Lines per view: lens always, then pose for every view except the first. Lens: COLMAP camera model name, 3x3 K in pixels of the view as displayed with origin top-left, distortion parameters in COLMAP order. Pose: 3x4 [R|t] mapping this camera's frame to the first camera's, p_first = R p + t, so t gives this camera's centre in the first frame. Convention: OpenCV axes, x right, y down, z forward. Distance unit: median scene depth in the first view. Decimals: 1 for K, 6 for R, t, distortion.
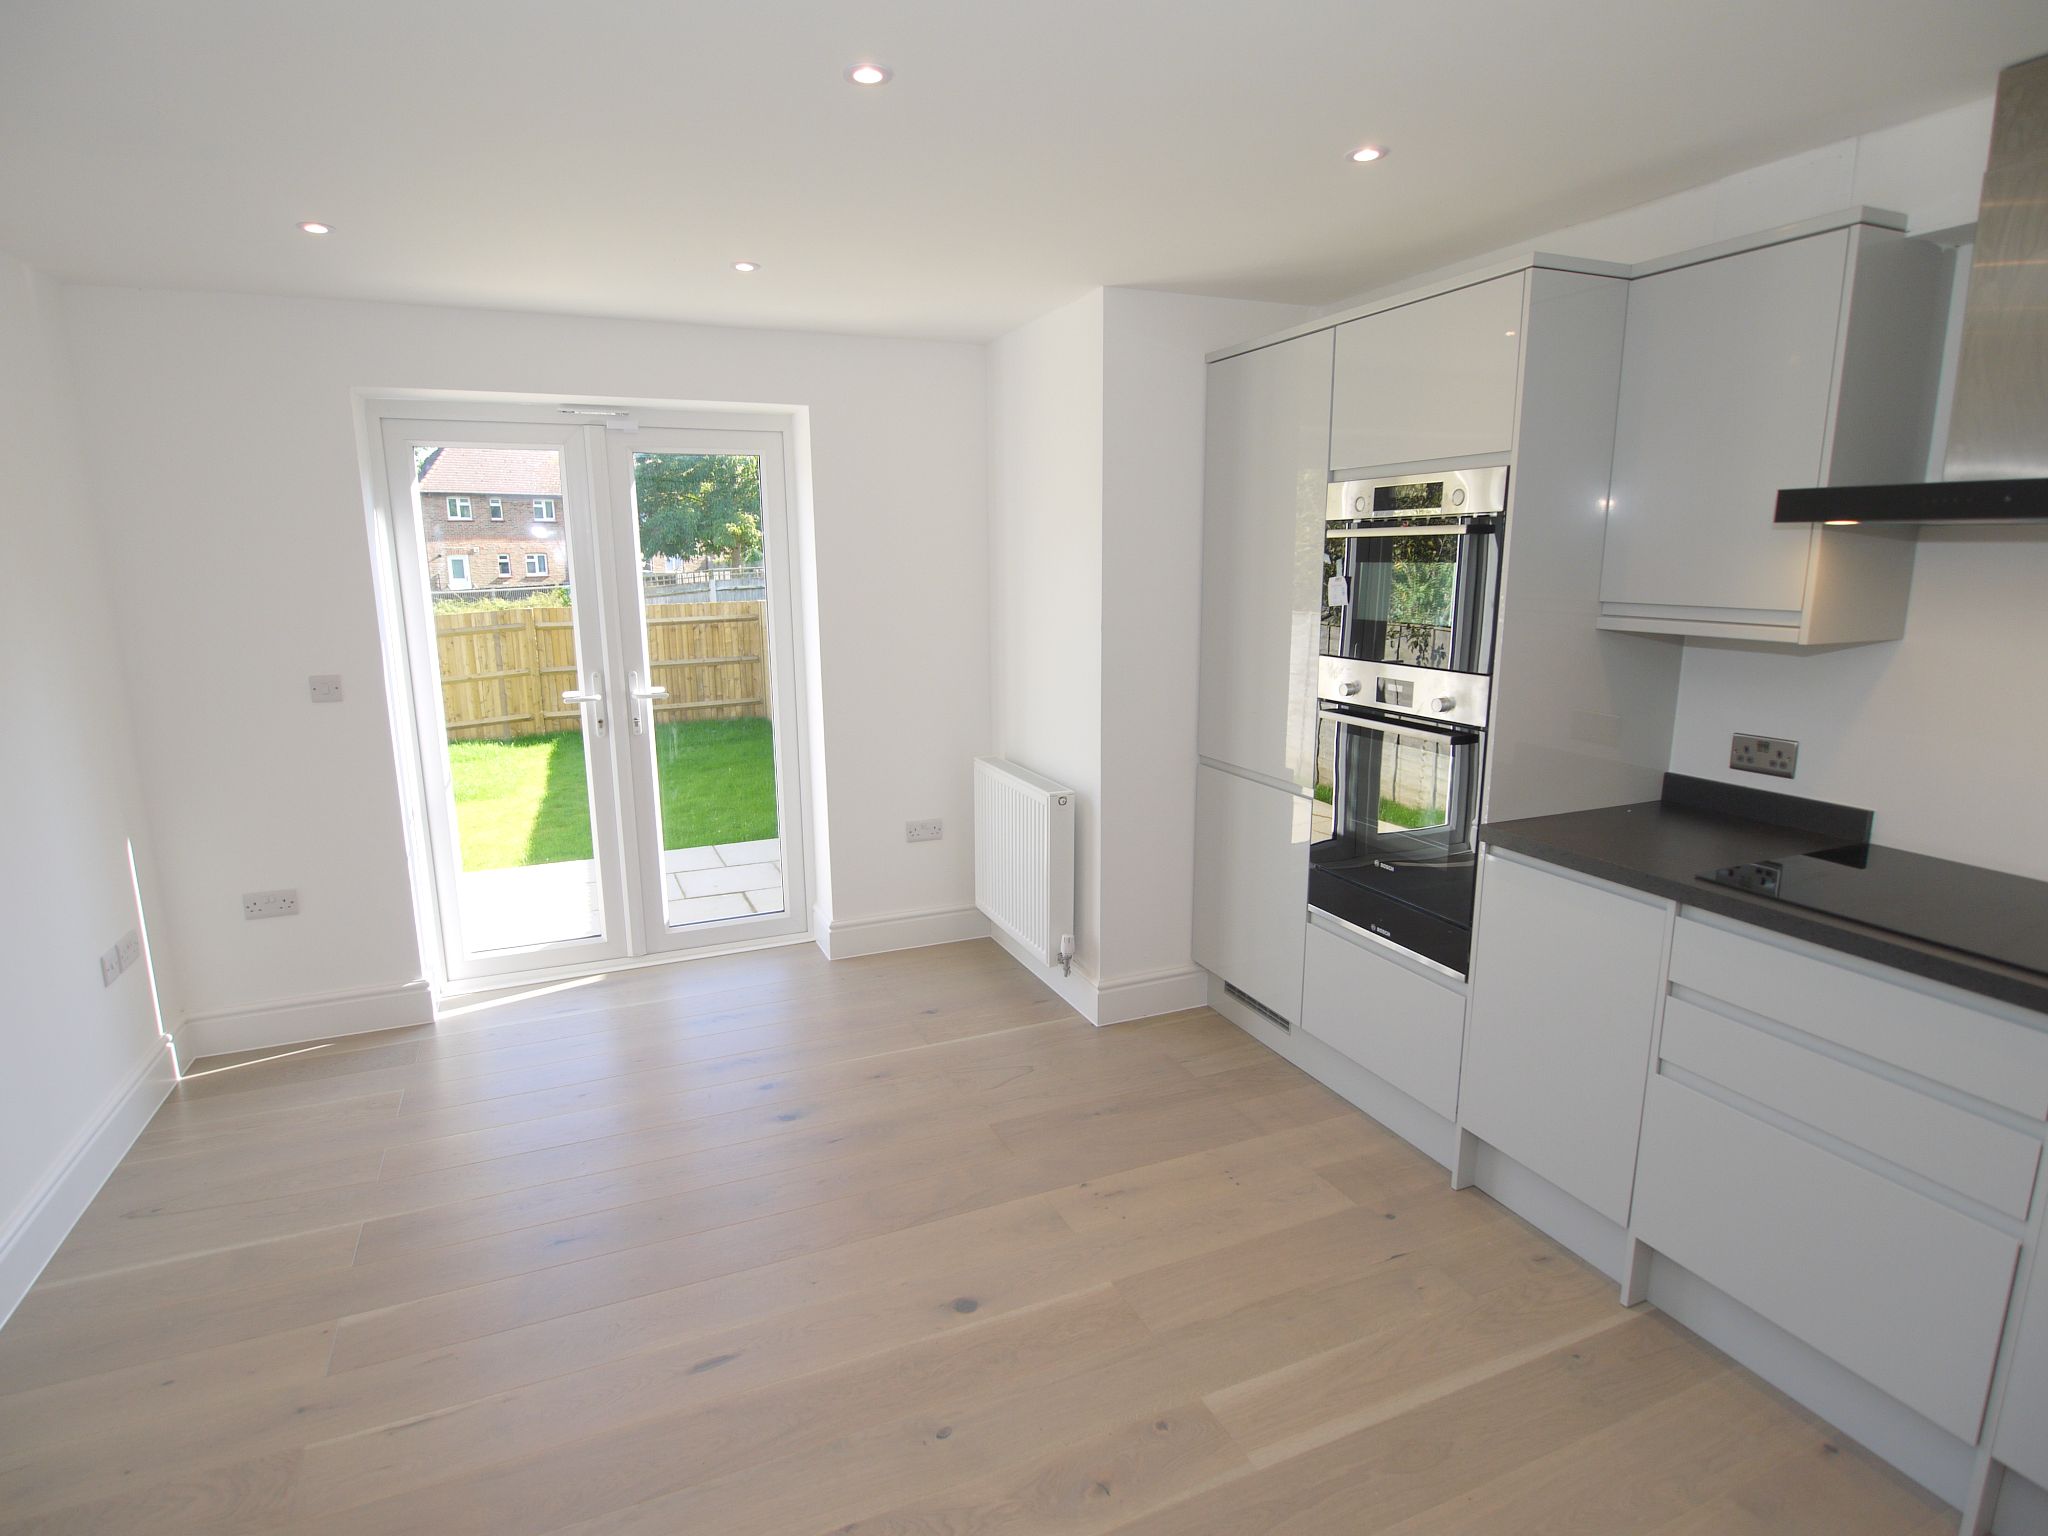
lens RADIAL K [[1064.3, 0, 1006.4], [0, 1064.3, 772.4], [0, 0, 1]] dist [-0.005224, 0.001146]
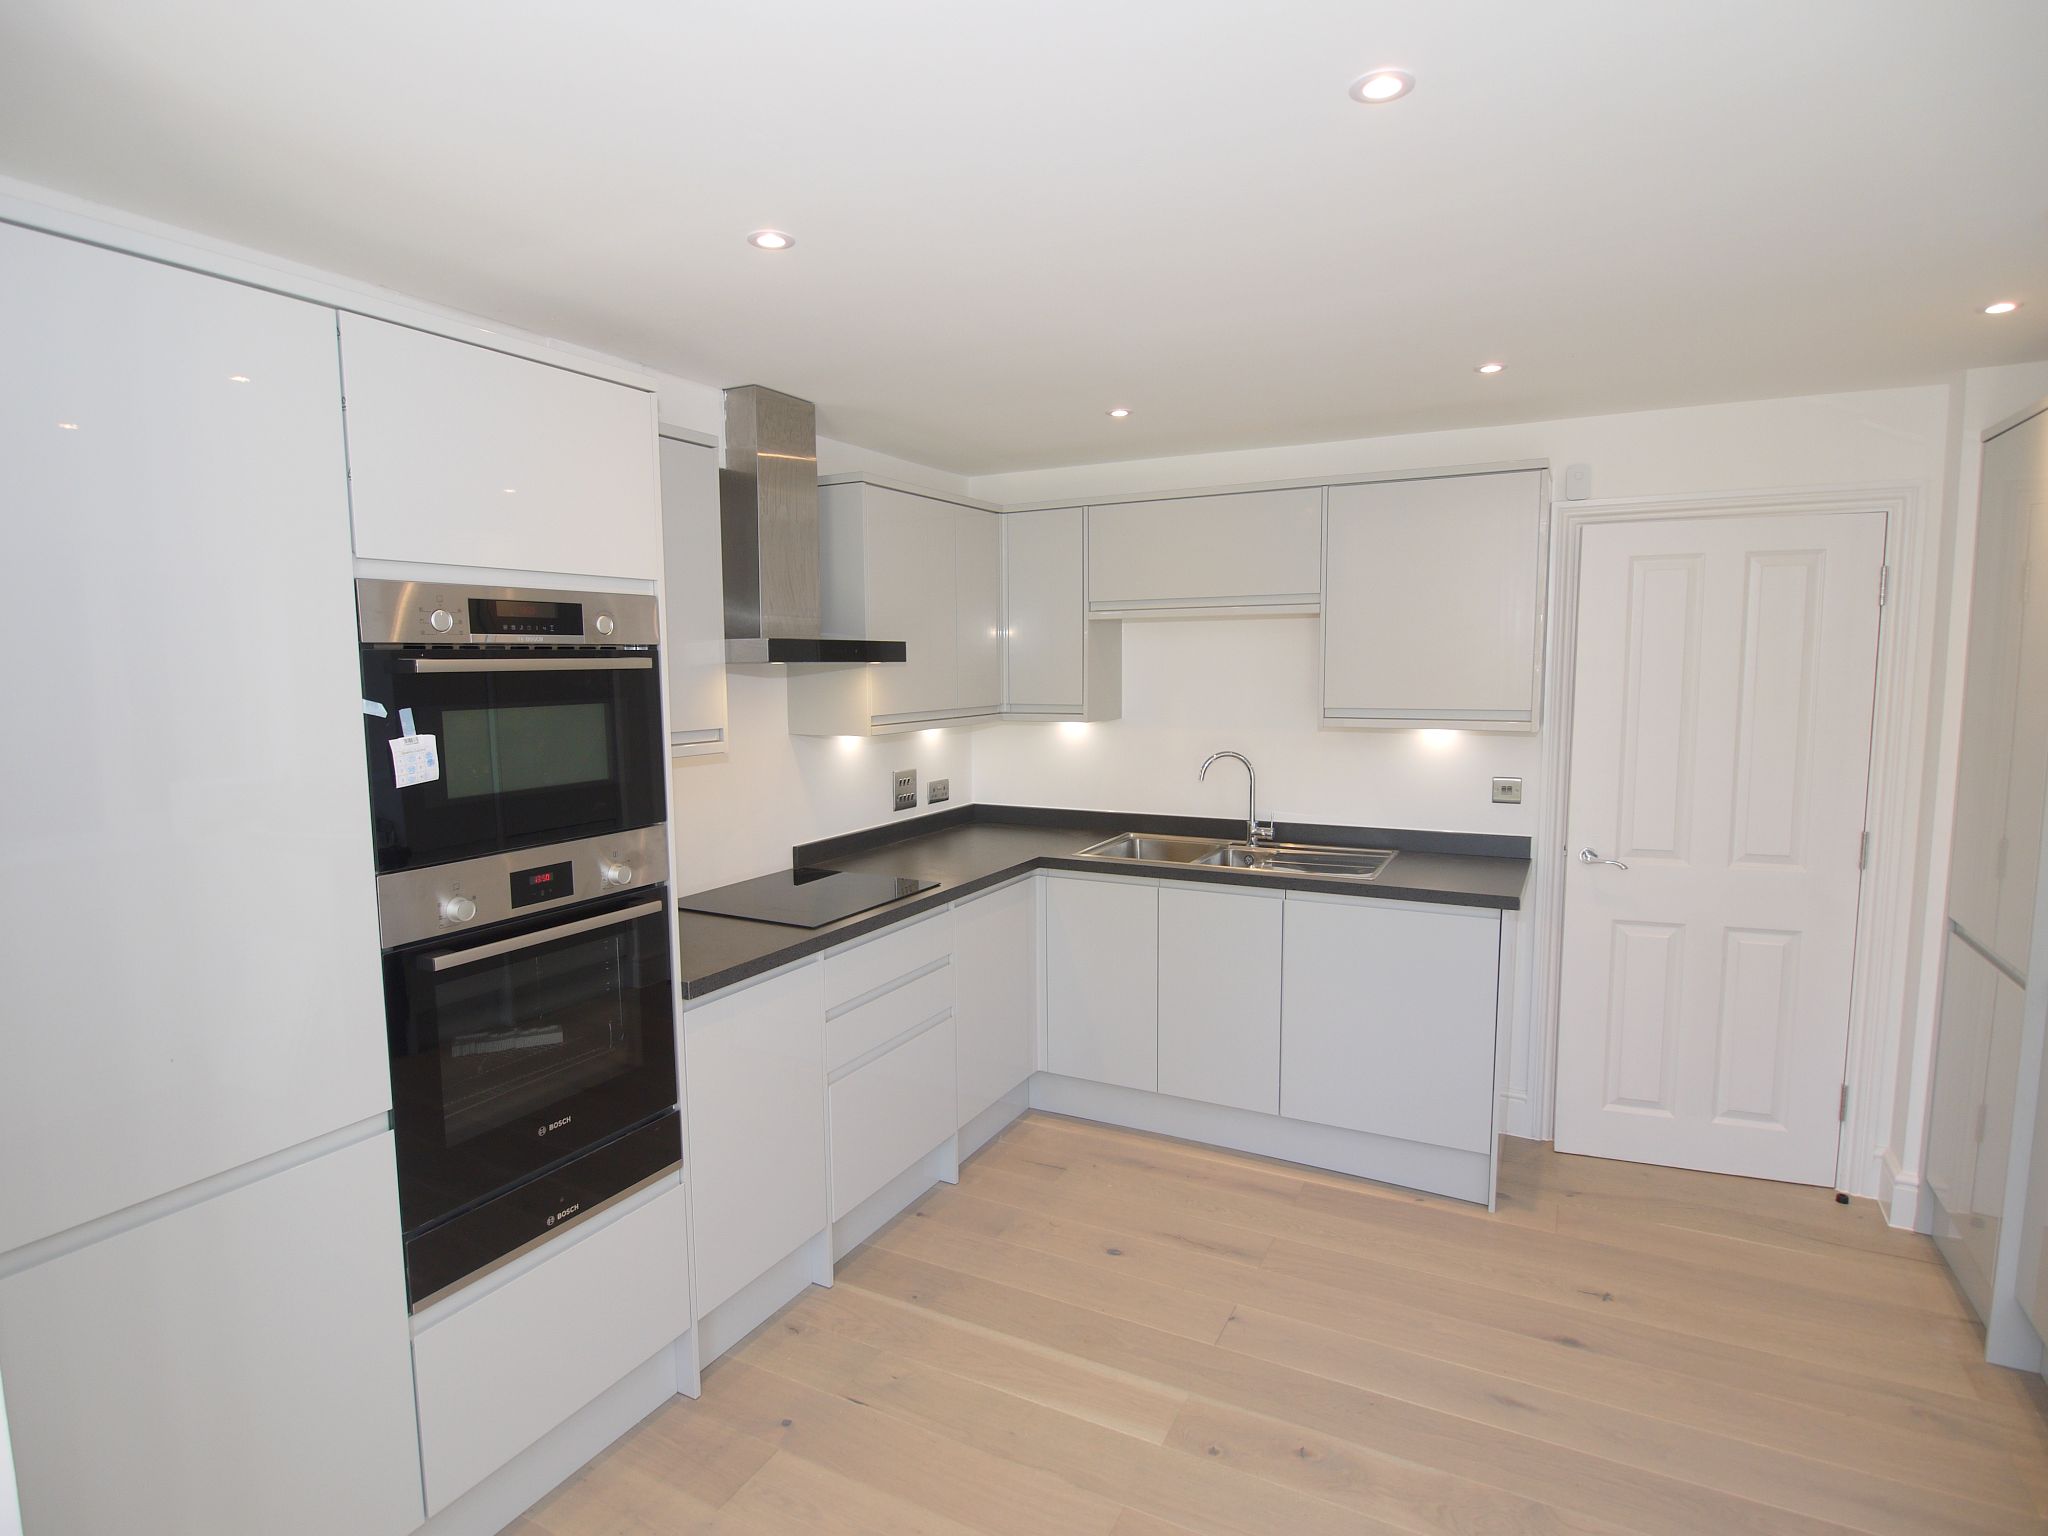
lens RADIAL K [[1064.3, 0, 1025.1], [0, 1064.3, 768.0], [0, 0, 1]] dist [-0.005224, 0.001146]
pose [[-0.625680, -0.062060, 0.777607, -0.408940], [0.171023, 0.961666, 0.214358, -0.257558], [-0.761102, 0.267108, -0.591082, 1.197064]]
